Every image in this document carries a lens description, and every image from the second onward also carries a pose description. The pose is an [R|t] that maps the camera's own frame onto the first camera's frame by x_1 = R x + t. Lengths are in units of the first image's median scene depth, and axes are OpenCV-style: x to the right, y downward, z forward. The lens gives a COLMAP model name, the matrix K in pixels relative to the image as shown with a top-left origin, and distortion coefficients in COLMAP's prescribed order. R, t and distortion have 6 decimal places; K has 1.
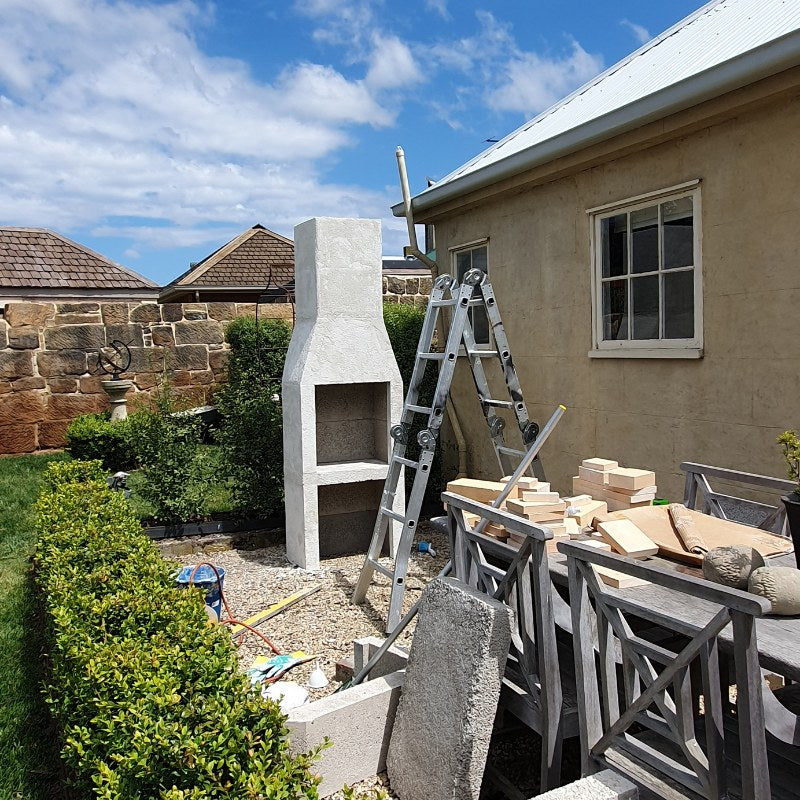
lens RADIAL K [[806.3, 0, 404.0], [0, 806.3, 396.3], [0, 0, 1]] dist [0.029524, 0.000000]
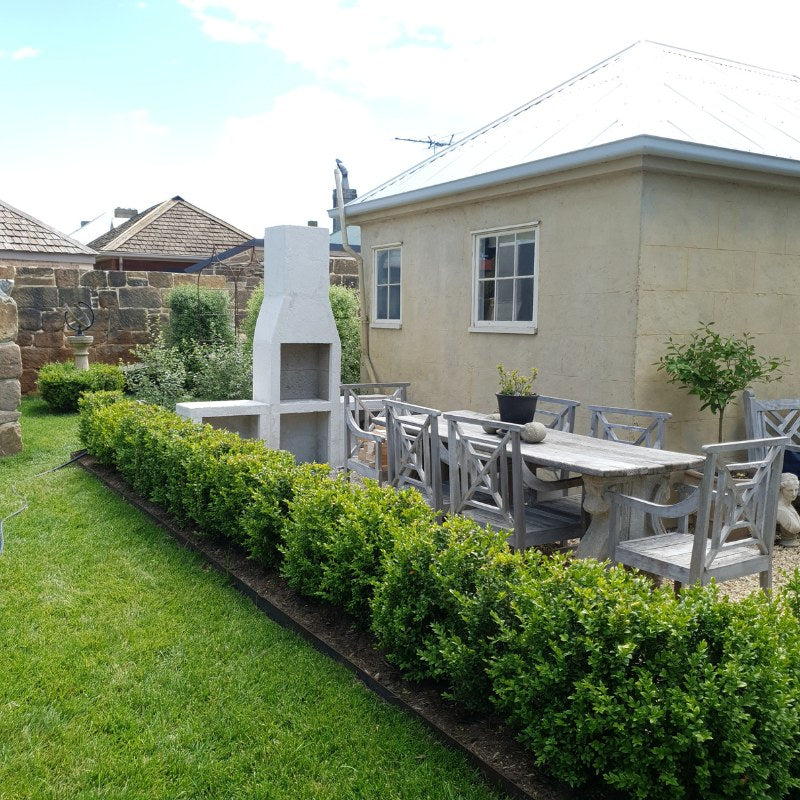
lens RADIAL K [[806.3, 0, 423.3], [0, 806.3, 408.1], [0, 0, 1]] dist [0.029524, 0.000000]
pose [[0.987232, 0.024644, 0.157373, -0.067458], [-0.032117, 0.998465, 0.045122, 0.022938], [-0.156020, -0.049600, 0.986508, -0.368885]]
